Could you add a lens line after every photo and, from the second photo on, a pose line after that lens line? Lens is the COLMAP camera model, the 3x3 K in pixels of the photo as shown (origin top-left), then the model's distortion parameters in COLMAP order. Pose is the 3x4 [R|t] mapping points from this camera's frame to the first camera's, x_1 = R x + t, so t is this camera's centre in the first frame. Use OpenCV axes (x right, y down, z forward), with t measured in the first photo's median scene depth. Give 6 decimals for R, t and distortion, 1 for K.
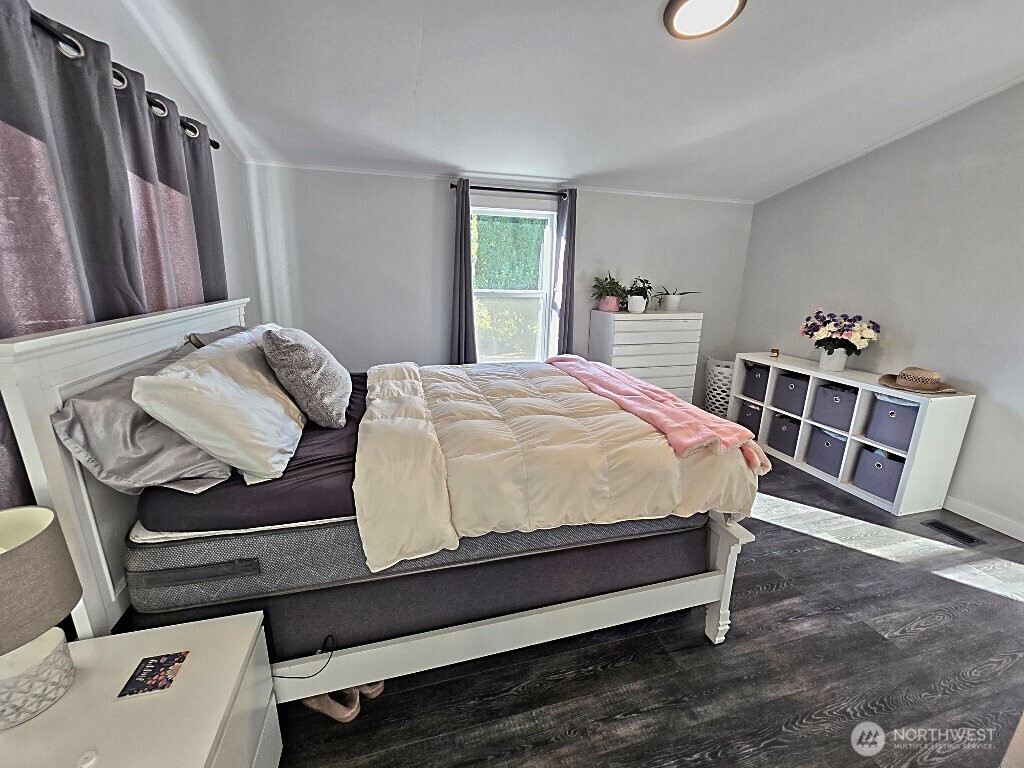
lens RADIAL K [[436.7, 0, 512.0], [0, 436.7, 384.0], [0, 0, 1]] dist [0.014151, 0.000126]
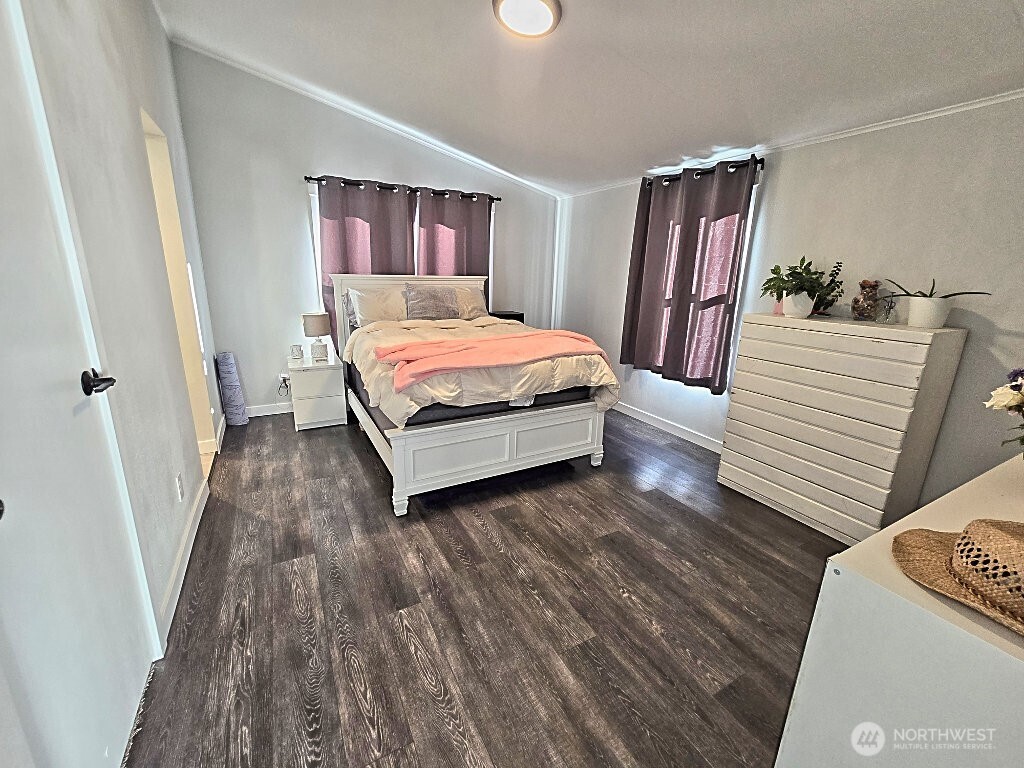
lens RADIAL K [[420.7, 0, 512.0], [0, 420.7, 384.0], [0, 0, 1]] dist [-0.001467, -0.000195]
pose [[0.200175, 0.236302, -0.950837, 1.532019], [-0.256190, 0.949339, 0.181995, -0.133864], [0.945673, 0.207164, 0.250572, 0.820916]]
